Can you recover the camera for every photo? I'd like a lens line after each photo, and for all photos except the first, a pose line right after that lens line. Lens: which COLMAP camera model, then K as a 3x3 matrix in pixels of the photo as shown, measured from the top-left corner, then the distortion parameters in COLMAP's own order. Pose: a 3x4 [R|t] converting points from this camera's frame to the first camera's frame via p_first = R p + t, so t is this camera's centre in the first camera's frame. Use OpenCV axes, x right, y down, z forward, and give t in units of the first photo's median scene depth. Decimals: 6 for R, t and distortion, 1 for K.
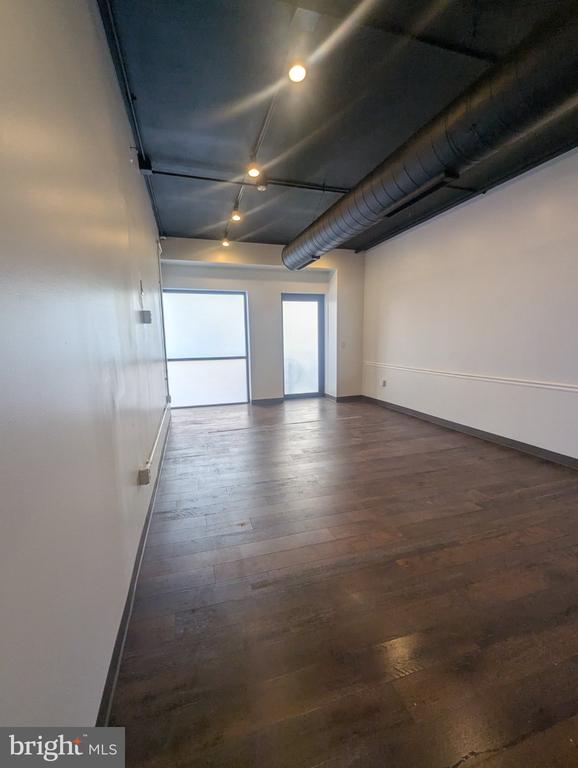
lens RADIAL K [[321.9, 0, 287.7], [0, 321.9, 385.7], [0, 0, 1]] dist [-0.003363, 0.000206]
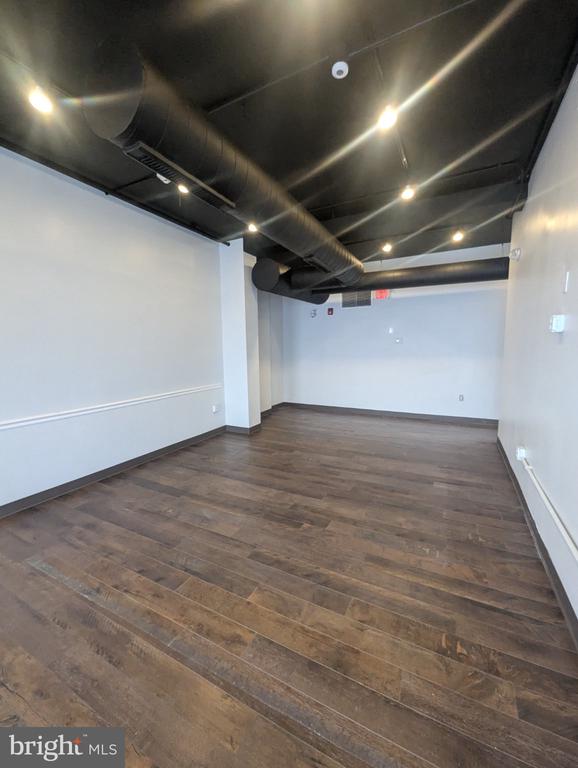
lens RADIAL K [[321.9, 0, 287.7], [0, 321.9, 385.7], [0, 0, 1]] dist [-0.003363, 0.000206]
pose [[-0.702930, -0.077407, 0.707035, -0.414997], [0.114696, 0.968714, 0.220085, -0.251818], [-0.701951, 0.235798, -0.672060, 1.420151]]
